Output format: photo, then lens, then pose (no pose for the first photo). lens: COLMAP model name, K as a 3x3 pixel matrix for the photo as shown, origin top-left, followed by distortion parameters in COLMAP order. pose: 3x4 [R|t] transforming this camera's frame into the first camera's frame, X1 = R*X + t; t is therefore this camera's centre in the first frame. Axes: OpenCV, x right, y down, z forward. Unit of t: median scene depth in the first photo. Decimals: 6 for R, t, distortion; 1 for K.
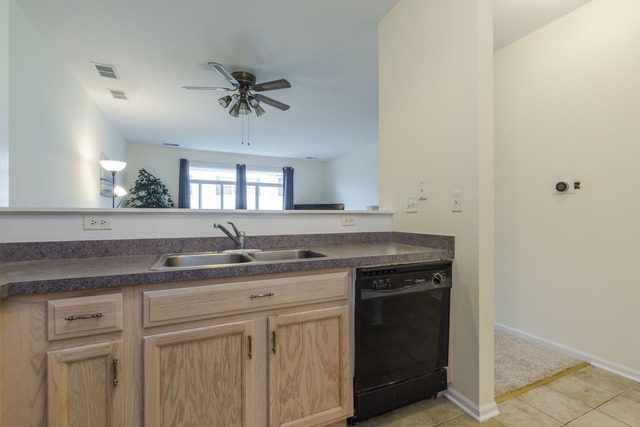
lens RADIAL K [[292.3, 0, 324.6], [0, 292.3, 214.8], [0, 0, 1]] dist [0.000971, -0.003320]
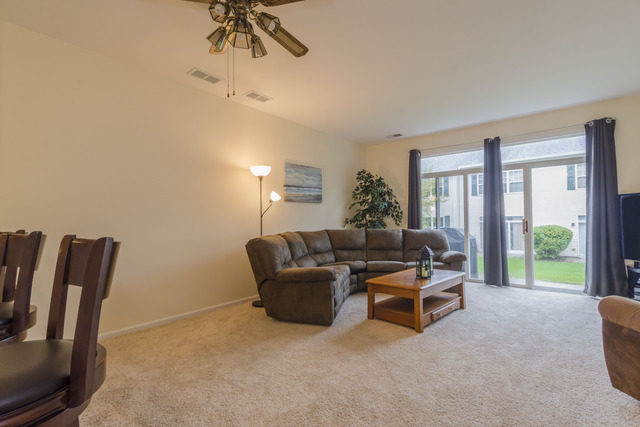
lens RADIAL K [[292.3, 0, 321.7], [0, 292.3, 209.6], [0, 0, 1]] dist [0.000971, -0.003320]
pose [[0.423592, -0.037553, -0.905074, 0.128425], [0.012237, 0.999286, -0.035735, 0.000153], [0.905770, 0.004062, 0.423749, 0.405835]]
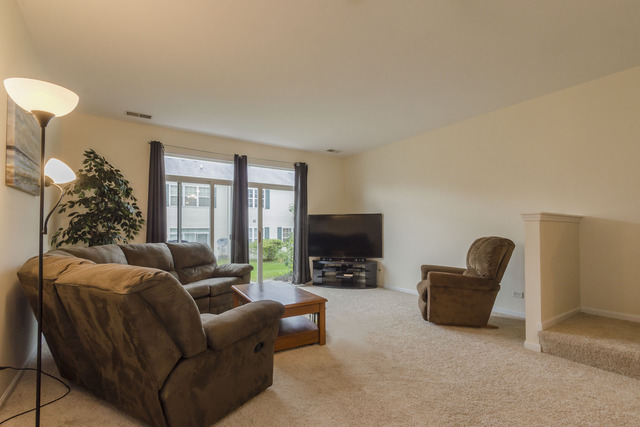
lens RADIAL K [[292.3, 0, 302.0], [0, 292.3, 227.5], [0, 0, 1]] dist [0.000971, -0.003320]
pose [[0.992042, -0.001633, 0.125900, -0.235038], [0.002069, 0.999992, -0.003329, -0.001945], [-0.125893, 0.003563, 0.992037, 0.313406]]
